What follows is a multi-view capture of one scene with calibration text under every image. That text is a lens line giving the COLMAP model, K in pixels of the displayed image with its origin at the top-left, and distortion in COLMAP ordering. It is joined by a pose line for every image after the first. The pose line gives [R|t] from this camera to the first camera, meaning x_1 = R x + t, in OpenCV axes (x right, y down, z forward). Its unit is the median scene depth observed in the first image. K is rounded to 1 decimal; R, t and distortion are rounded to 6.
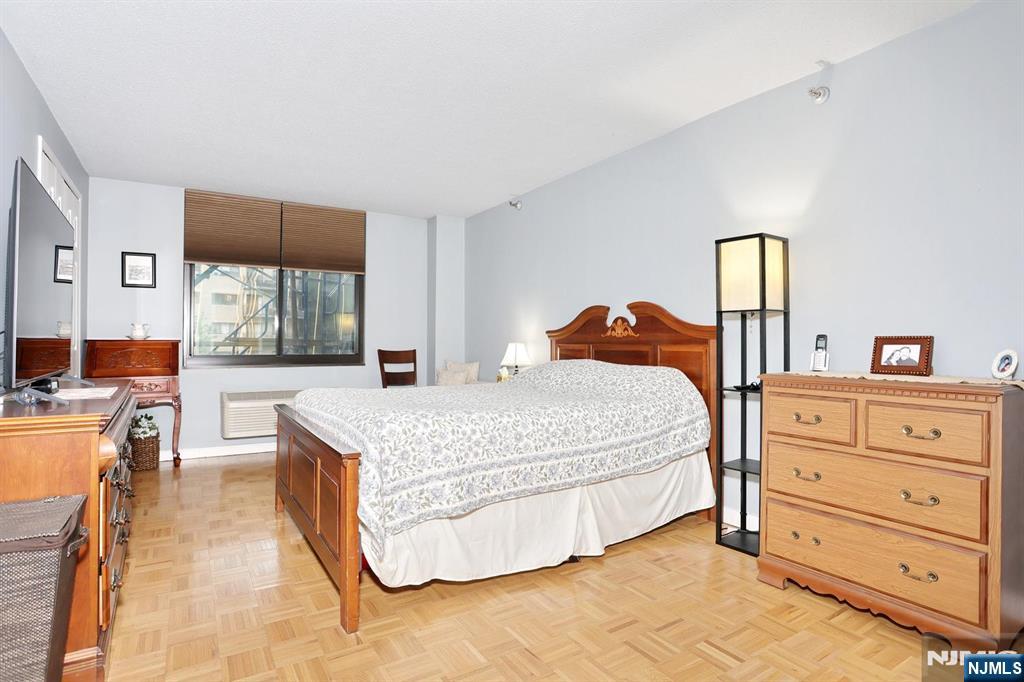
lens RADIAL K [[540.2, 0, 513.4], [0, 540.2, 340.2], [0, 0, 1]] dist [0.001048, 0.000024]
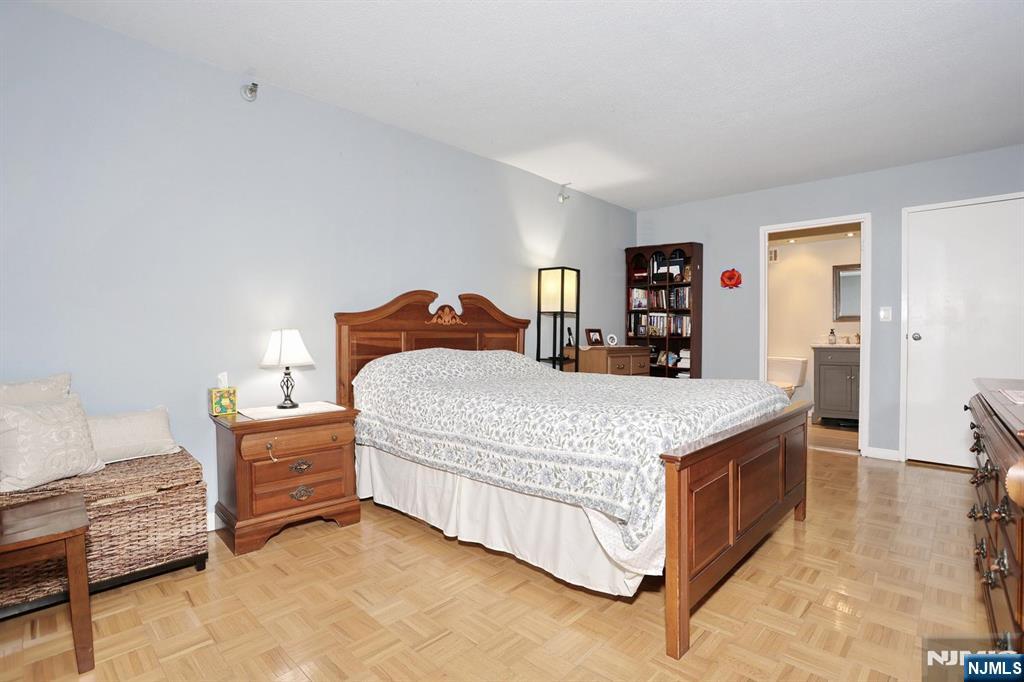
lens RADIAL K [[497.3, 0, 513.1], [0, 497.3, 340.6], [0, 0, 1]] dist [-0.026532, 0.000471]
pose [[-0.289237, -0.015826, 0.957127, -0.767010], [-0.007952, 0.999869, 0.014129, 0.009884], [-0.957225, -0.003524, -0.289325, 1.195455]]
